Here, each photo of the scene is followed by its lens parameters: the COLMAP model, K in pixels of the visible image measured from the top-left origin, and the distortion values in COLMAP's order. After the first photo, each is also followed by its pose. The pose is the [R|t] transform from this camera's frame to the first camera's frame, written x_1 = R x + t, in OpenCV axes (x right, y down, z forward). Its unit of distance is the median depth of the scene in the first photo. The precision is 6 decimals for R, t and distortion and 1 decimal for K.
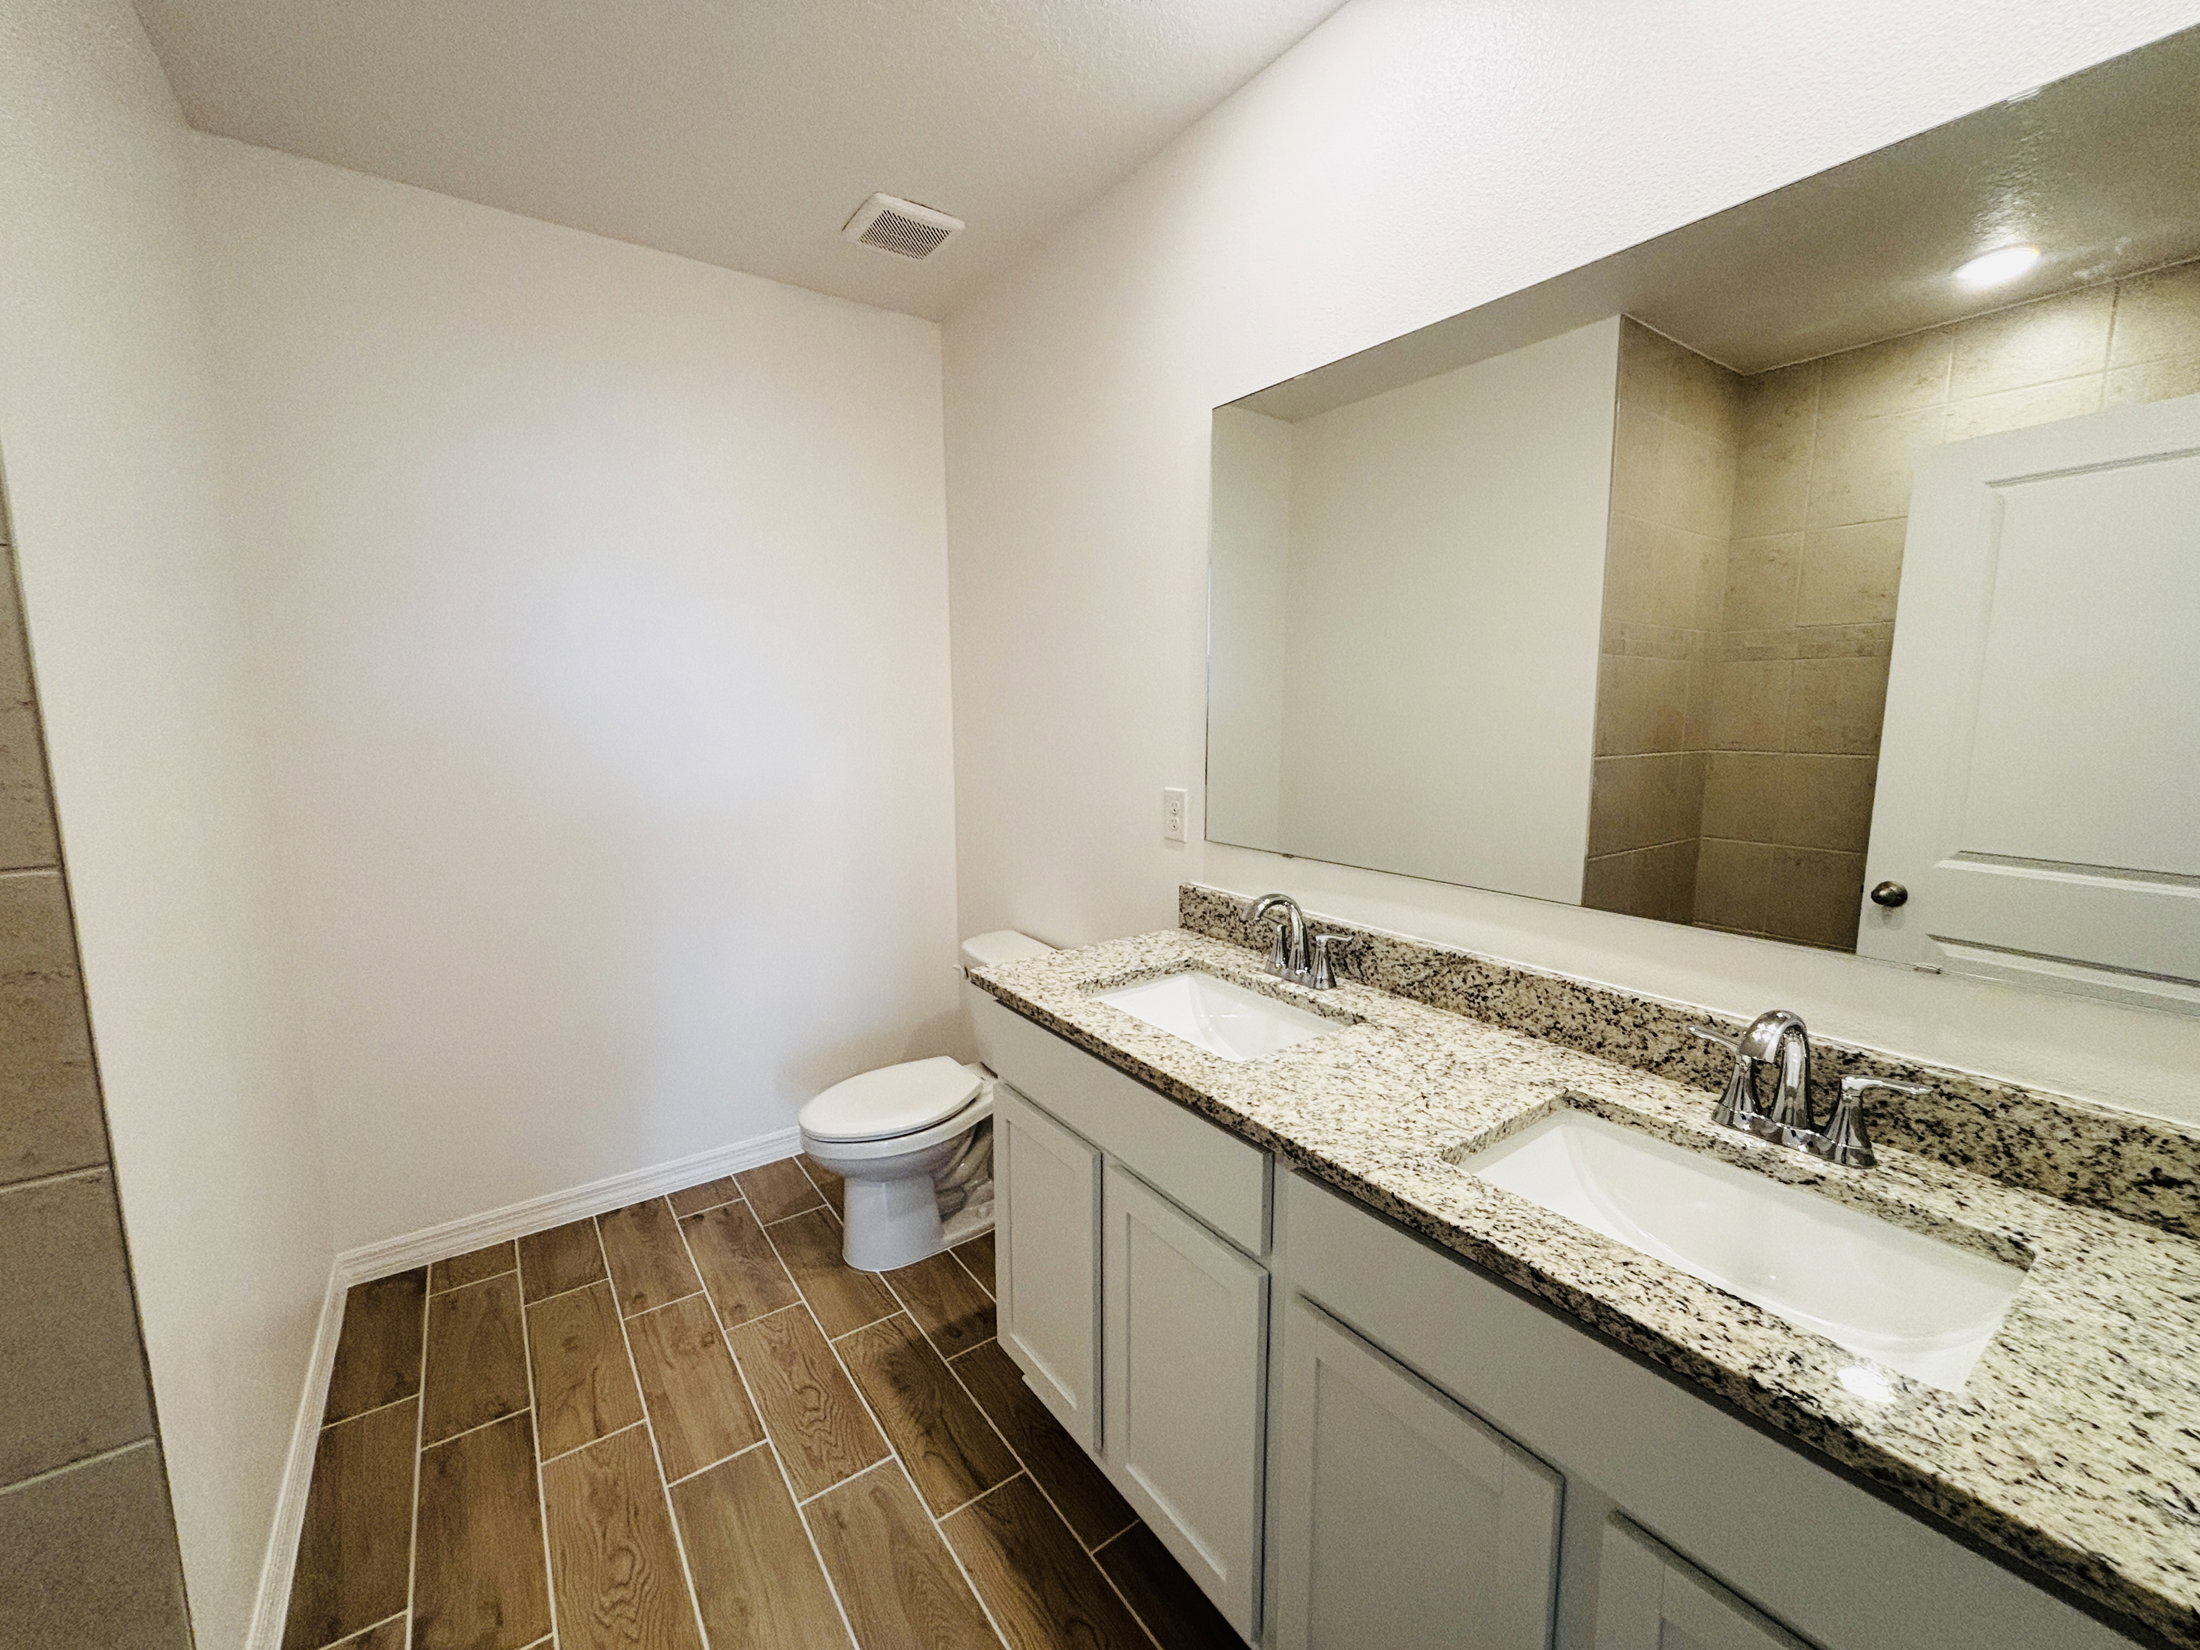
lens RADIAL K [[886.6, 0, 1108.2], [0, 886.6, 823.6], [0, 0, 1]] dist [-0.008795, -0.000184]
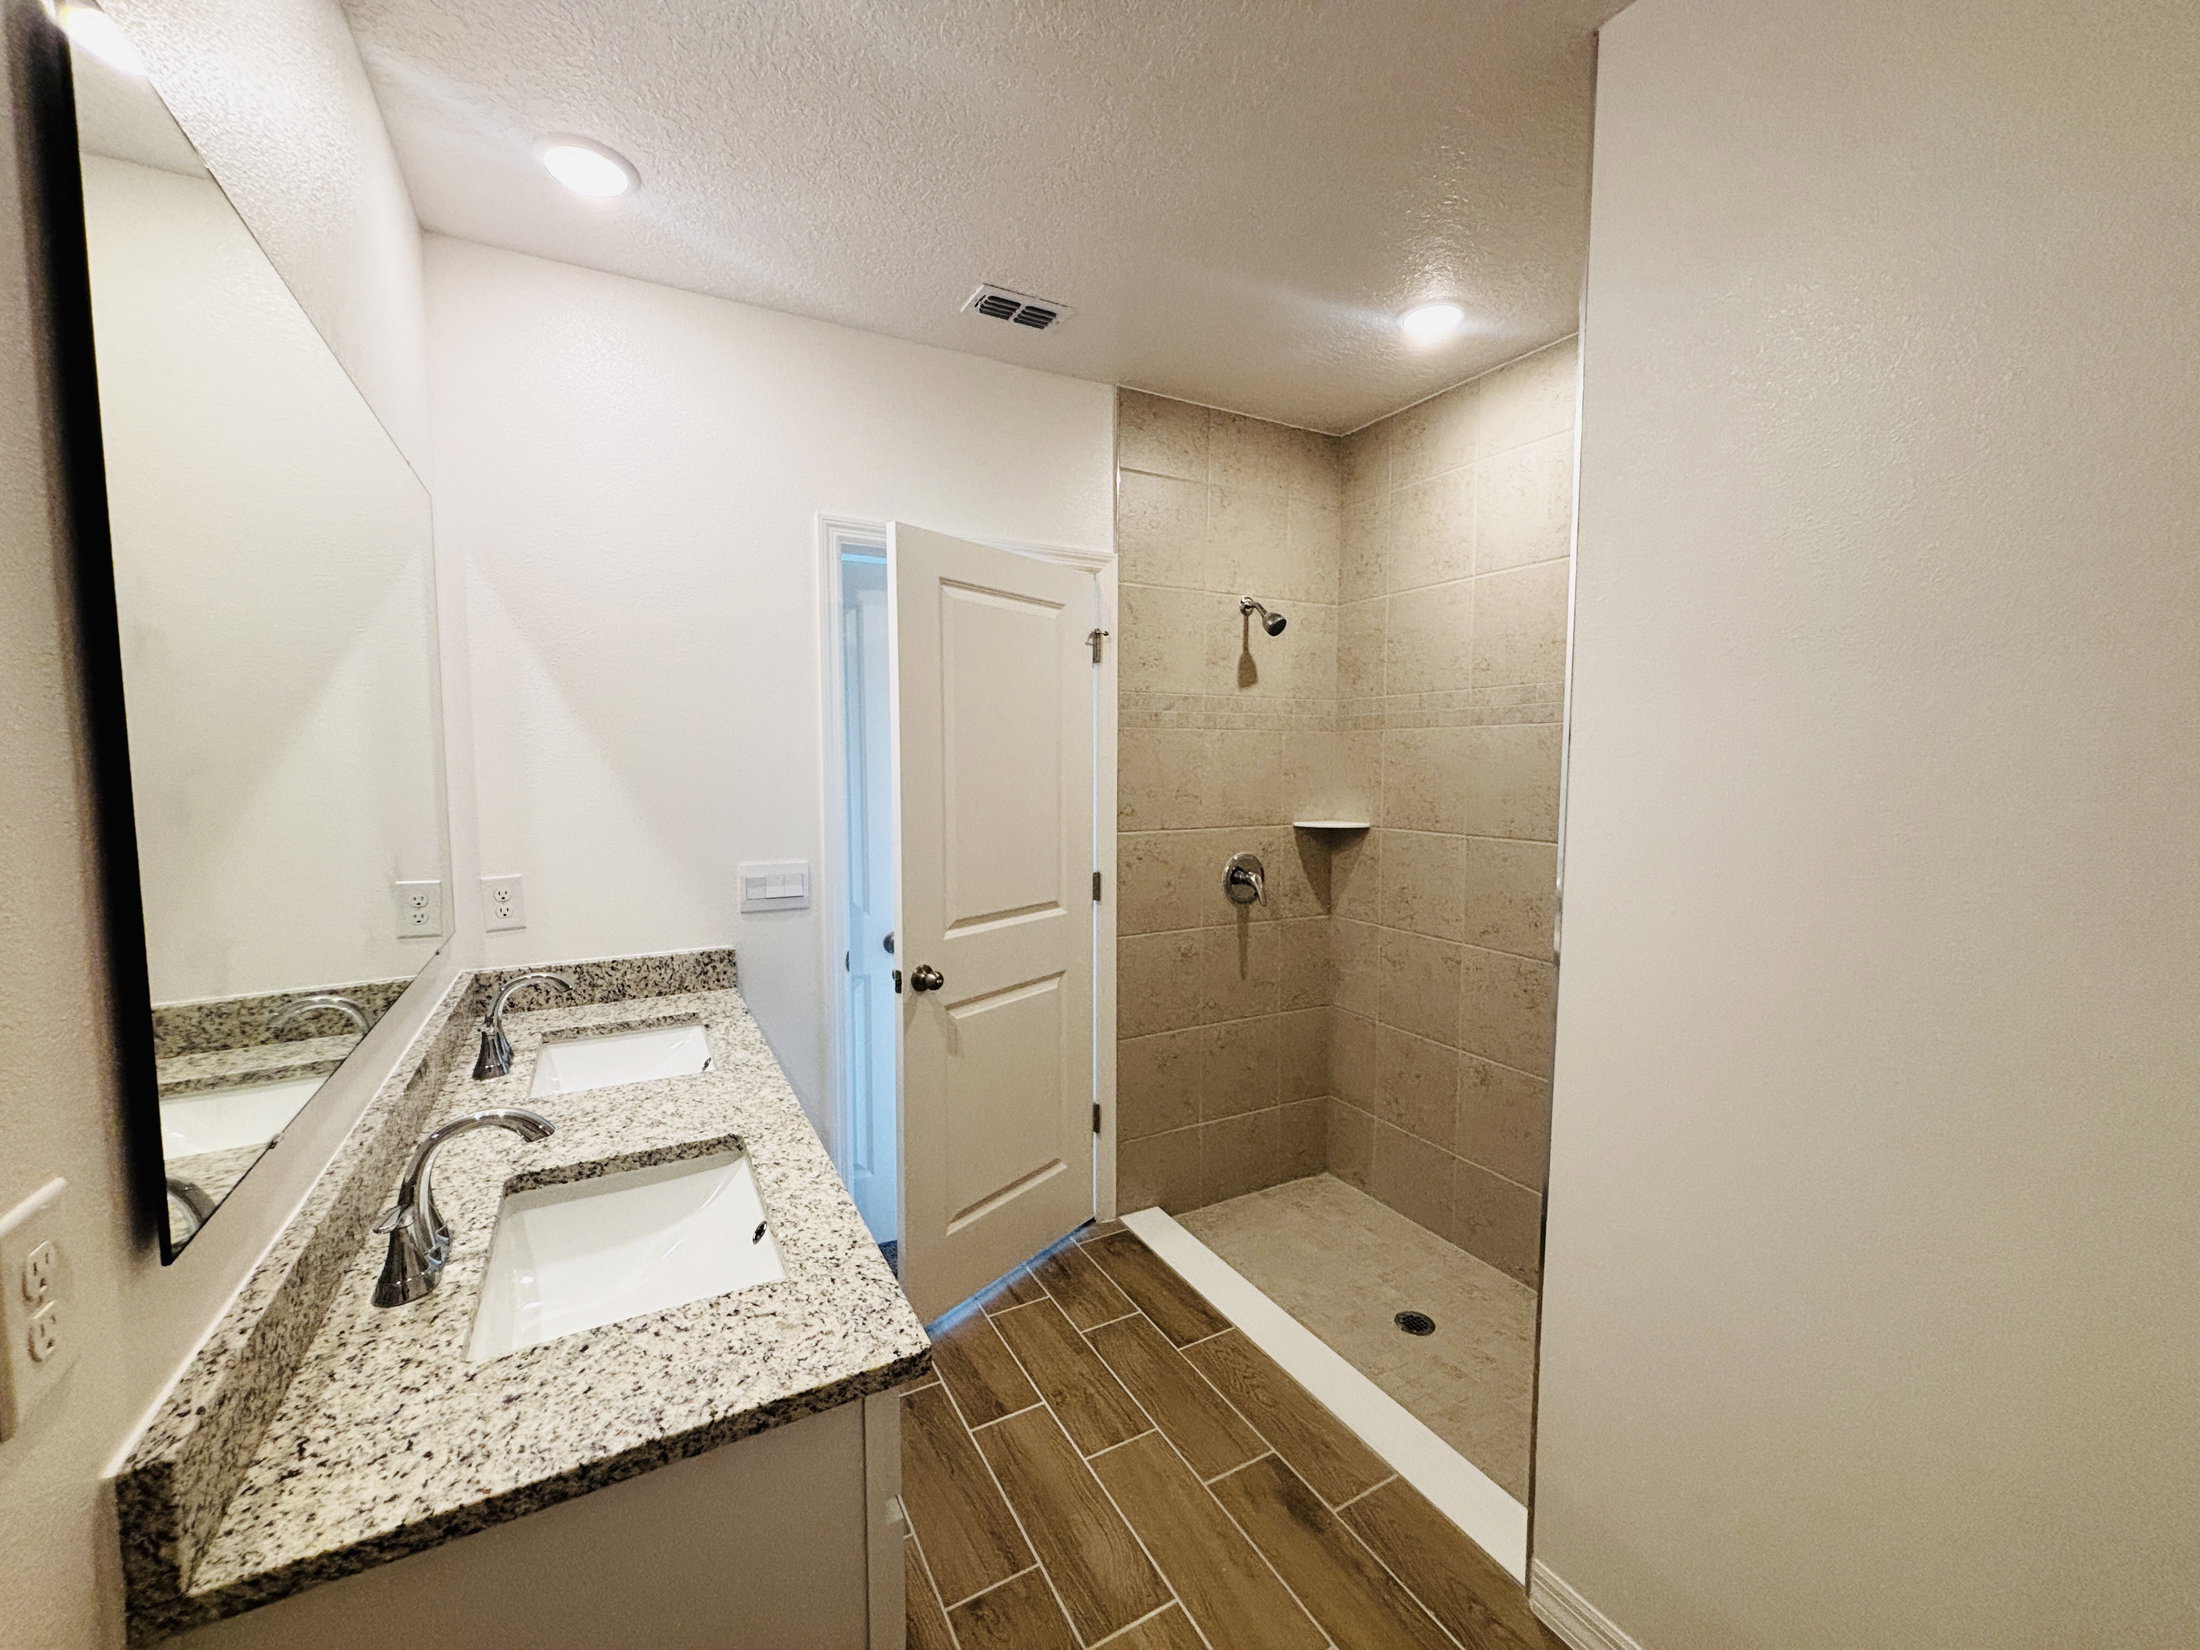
lens RADIAL K [[886.6, 0, 1108.2], [0, 886.6, 823.6], [0, 0, 1]] dist [-0.008795, -0.000184]
pose [[-0.993005, -0.003516, 0.118017, -0.439218], [0.021396, 0.977649, 0.209153, -0.322774], [-0.116115, 0.210215, -0.970735, 1.972519]]
